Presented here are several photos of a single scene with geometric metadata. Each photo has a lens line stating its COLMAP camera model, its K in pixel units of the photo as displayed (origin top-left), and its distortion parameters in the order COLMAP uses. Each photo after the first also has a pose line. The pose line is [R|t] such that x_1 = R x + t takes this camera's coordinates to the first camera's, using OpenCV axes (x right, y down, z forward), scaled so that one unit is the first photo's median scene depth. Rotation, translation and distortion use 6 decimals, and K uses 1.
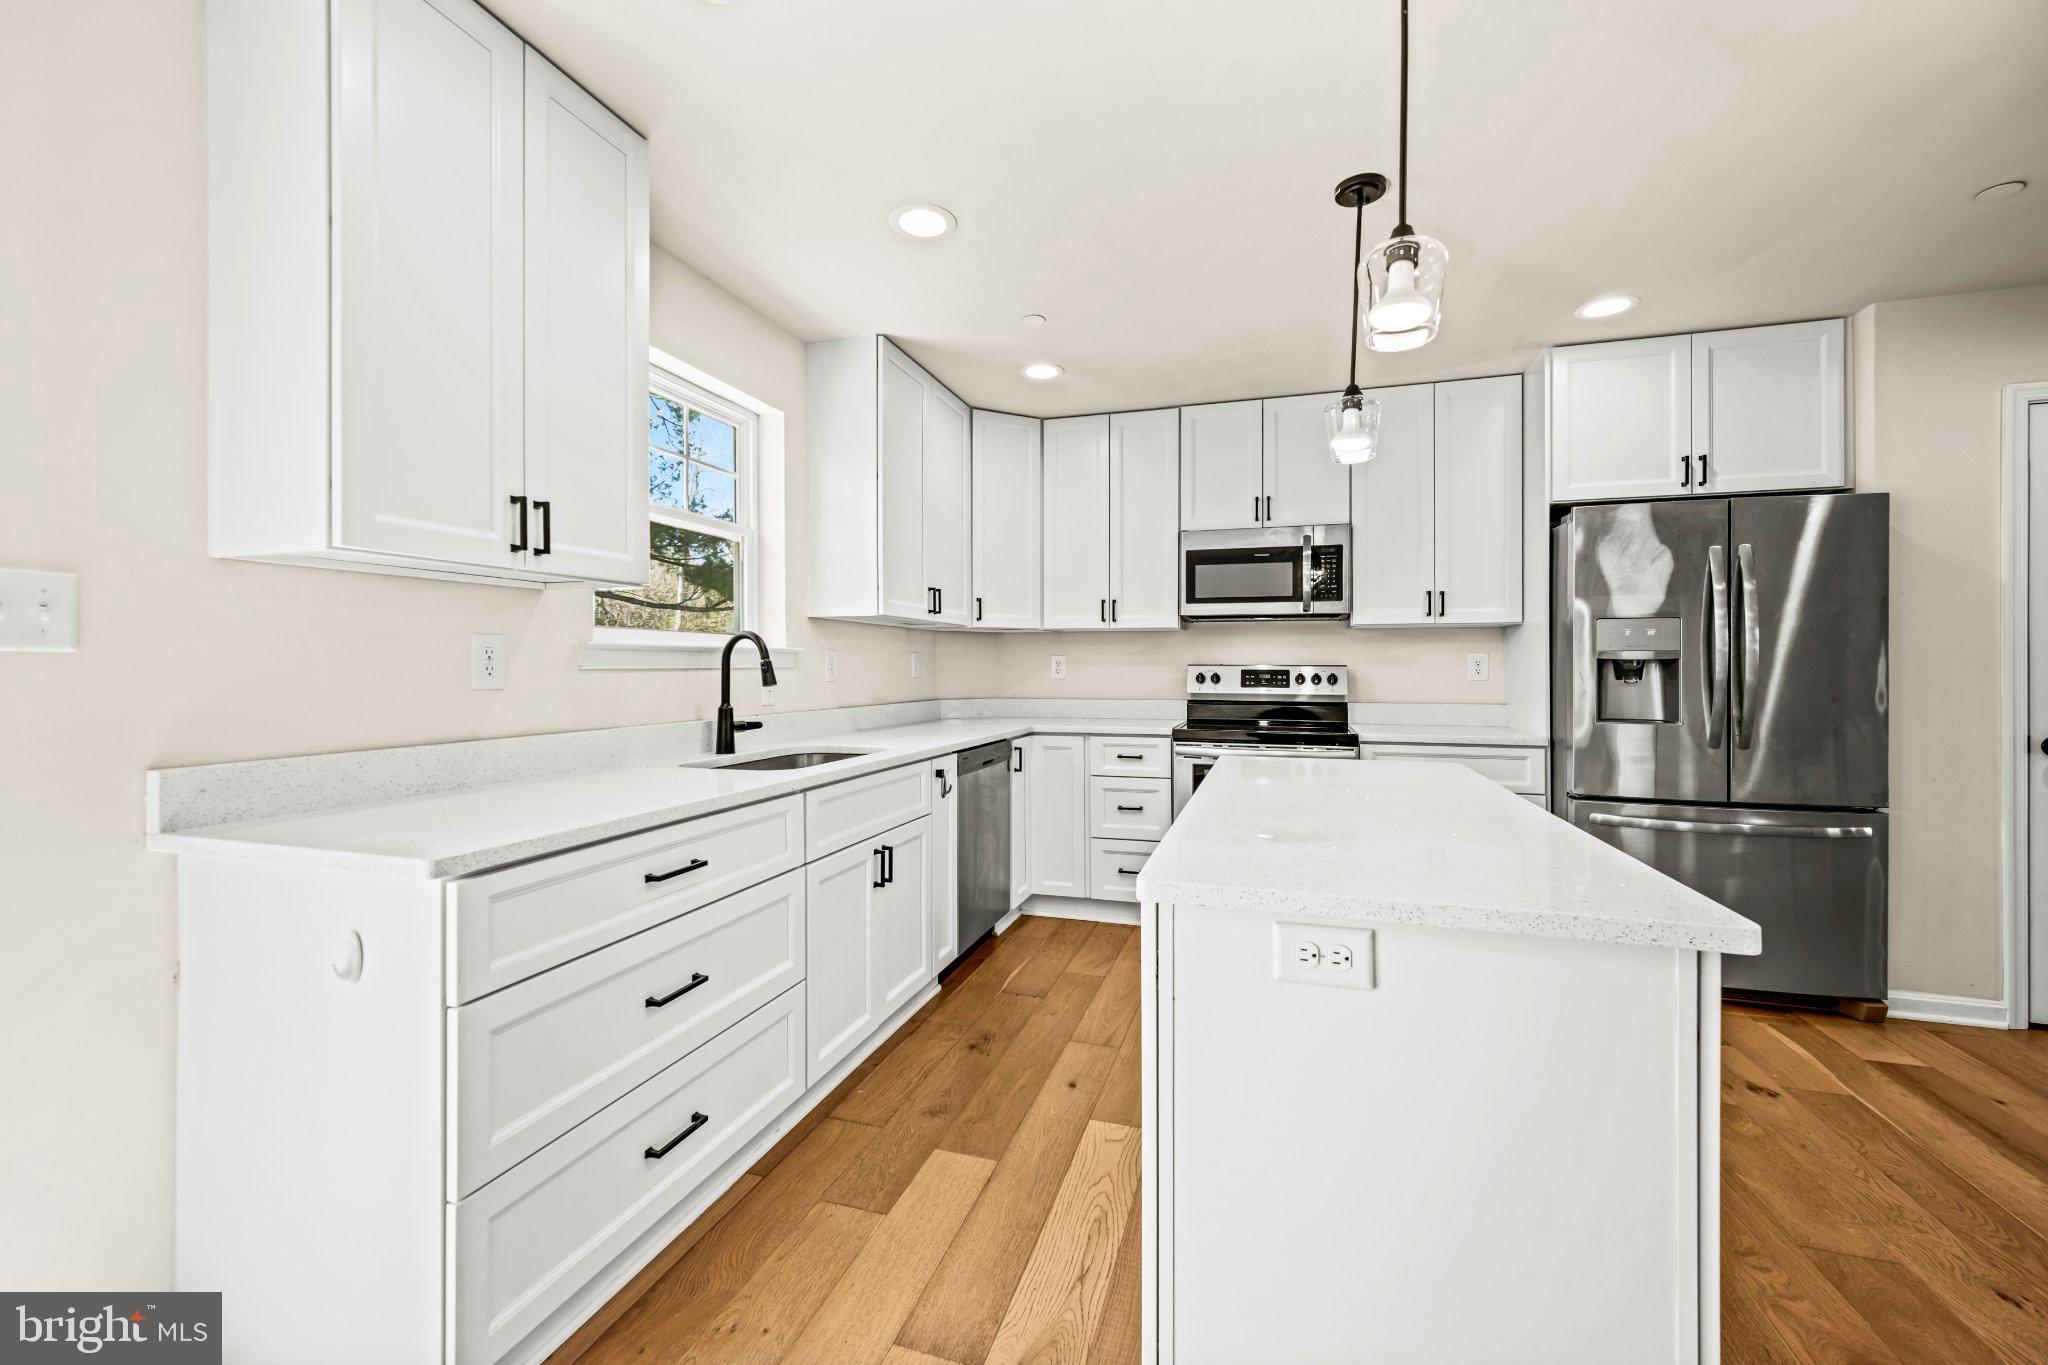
lens RADIAL K [[810.4, 0, 1020.2], [0, 810.4, 665.0], [0, 0, 1]] dist [0.001187, -0.000107]
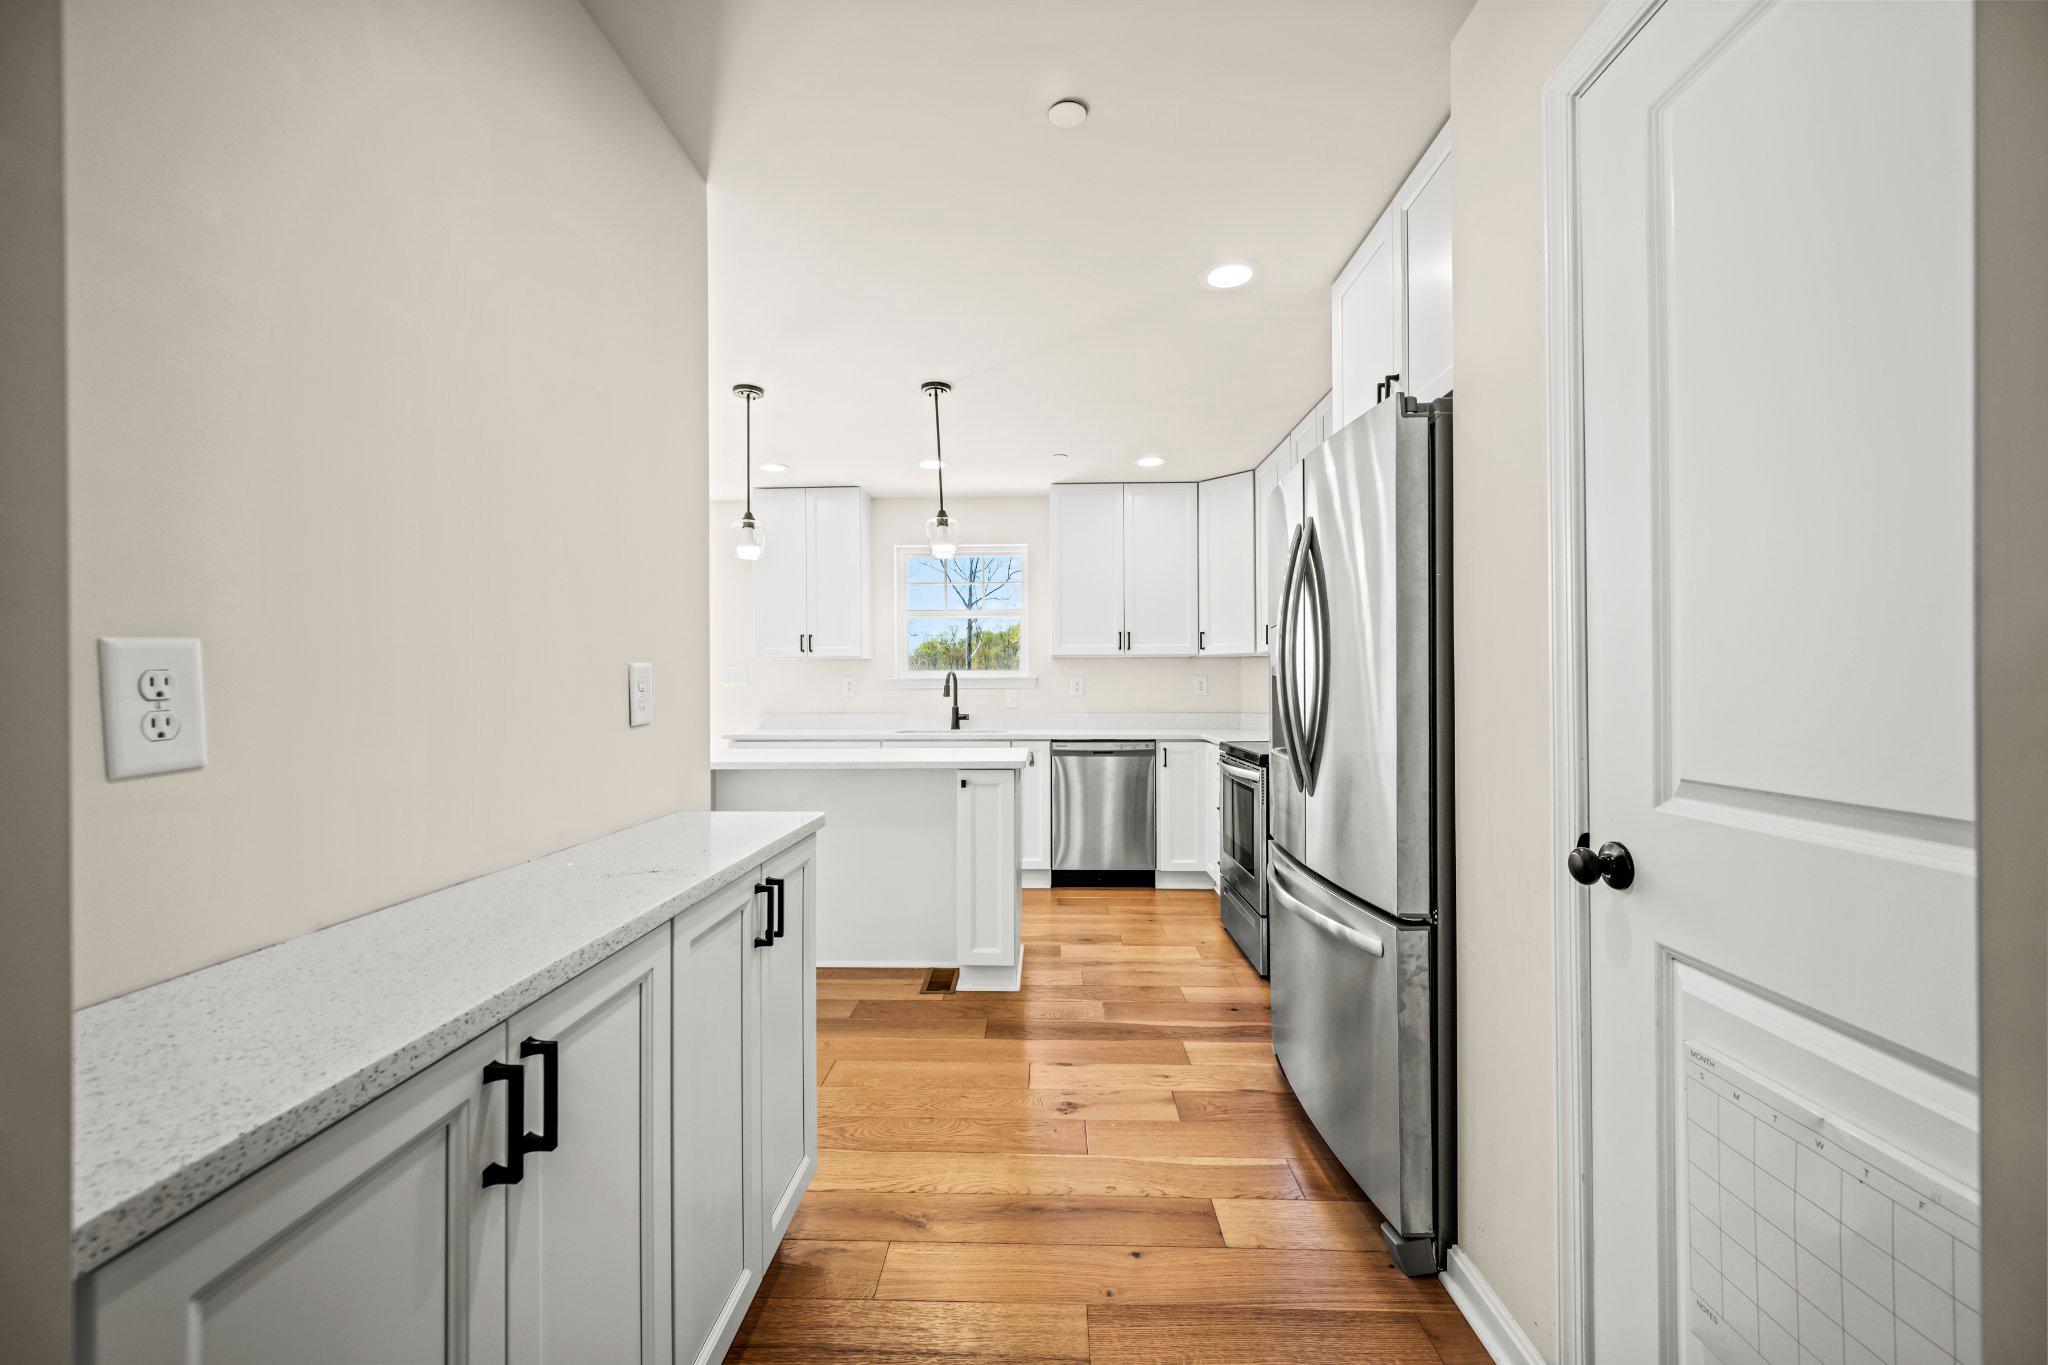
lens RADIAL K [[810.4, 0, 1016.6], [0, 810.4, 683.0], [0, 0, 1]] dist [0.001187, -0.000107]
pose [[0.271600, -0.006562, -0.962388, 1.519283], [0.008951, 0.999951, -0.004292, 0.000731], [0.962369, -0.007448, 0.271645, 0.541616]]
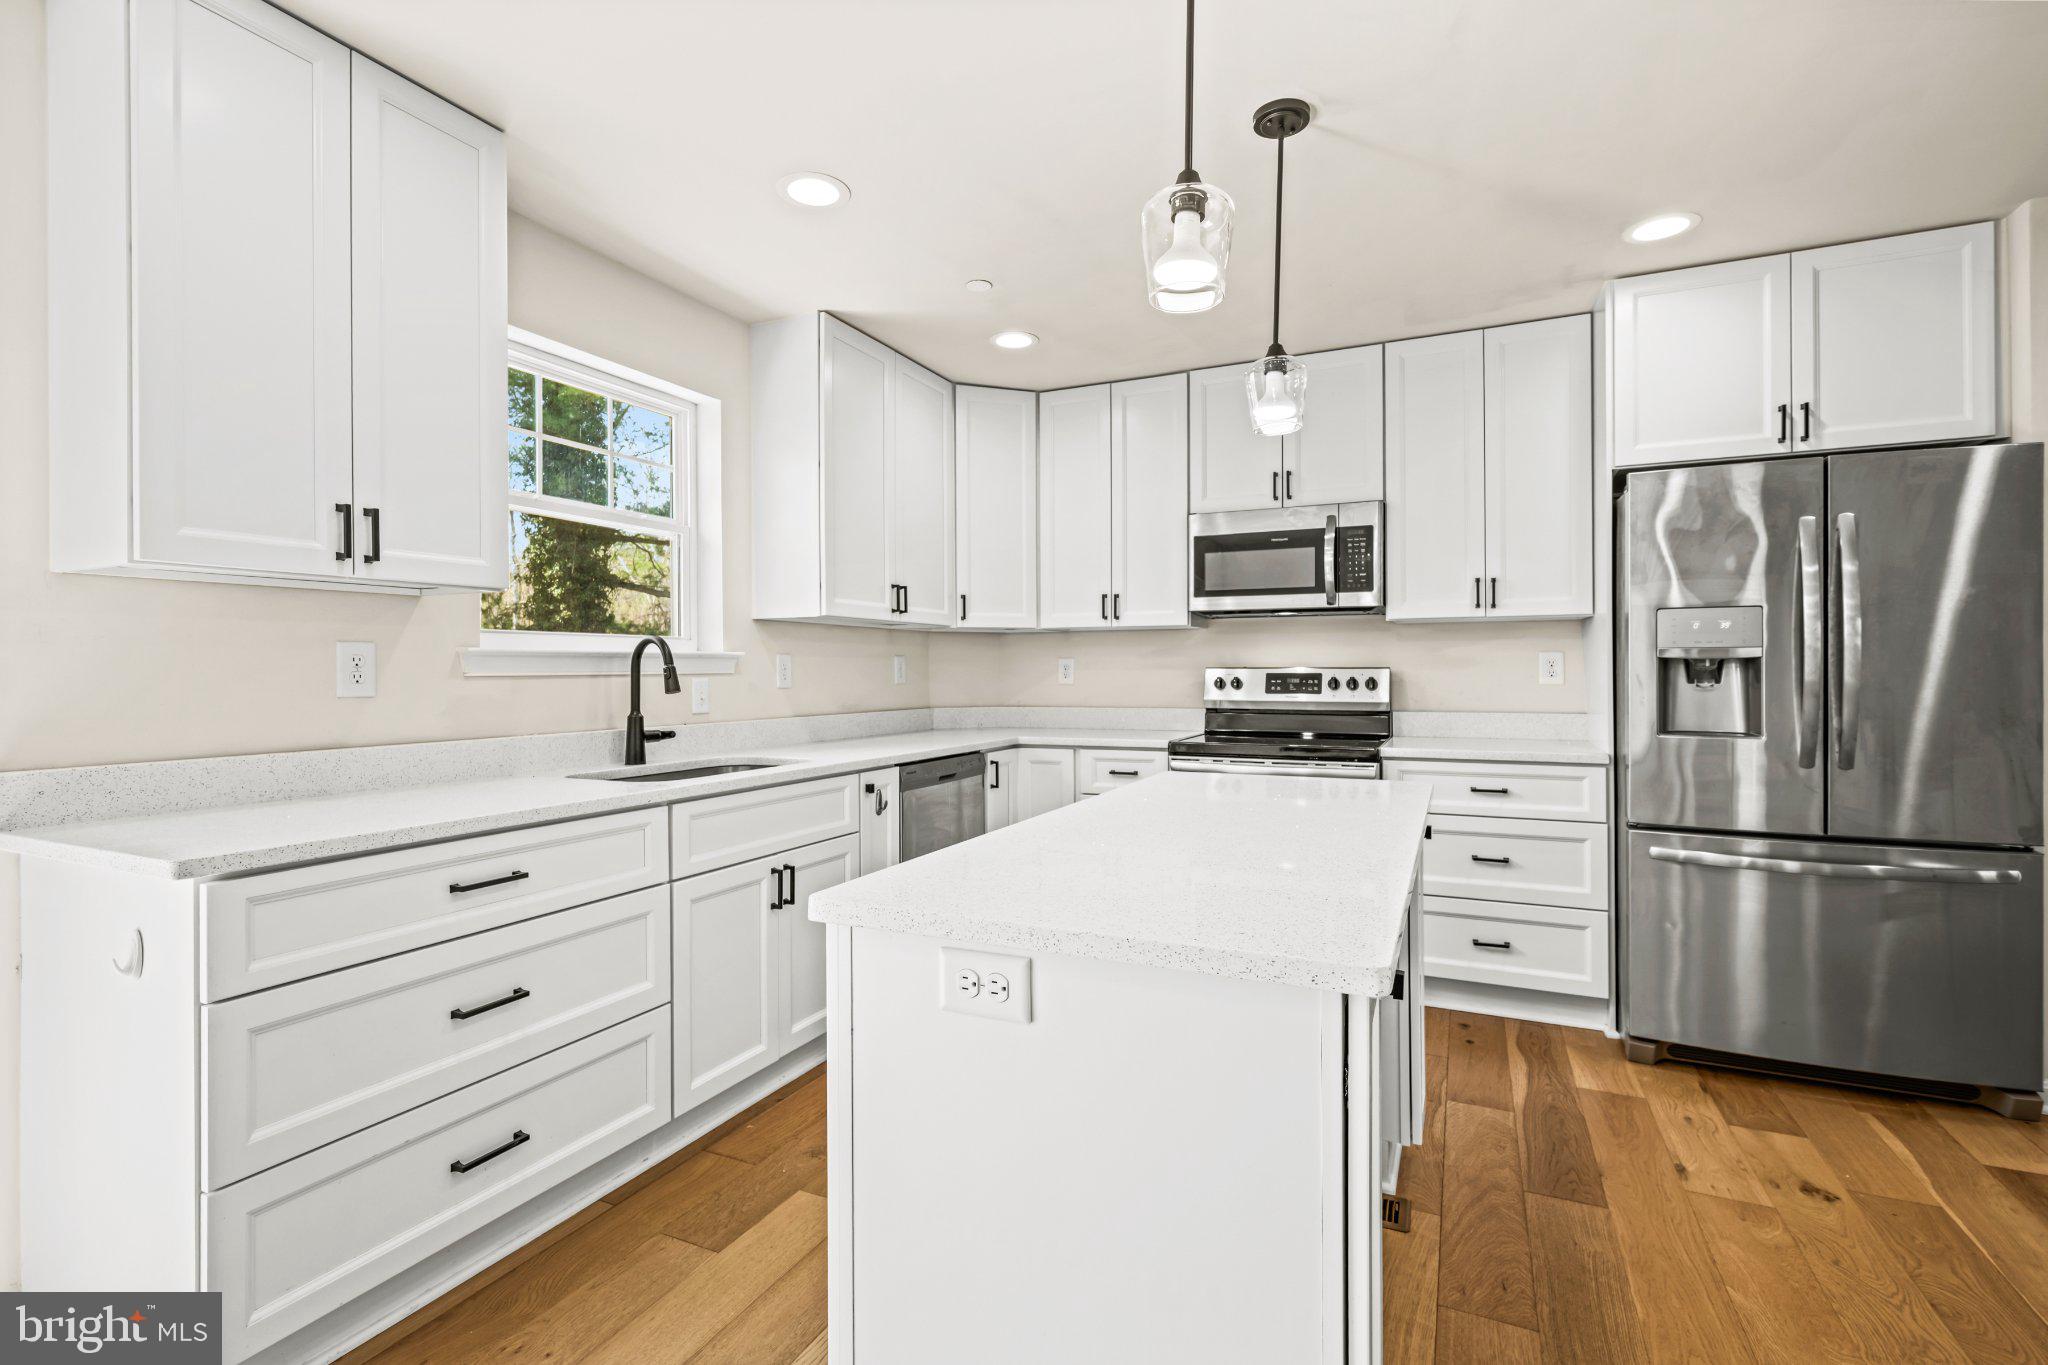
lens RADIAL K [[928.1, 0, 1017.9], [0, 928.1, 669.4], [0, 0, 1]] dist [0.003110, -0.002326]
pose [[0.991045, -0.005277, -0.133426, 0.205968], [0.005409, 0.999985, 0.000627, -0.000245], [0.133421, -0.001343, 0.991059, -0.015324]]
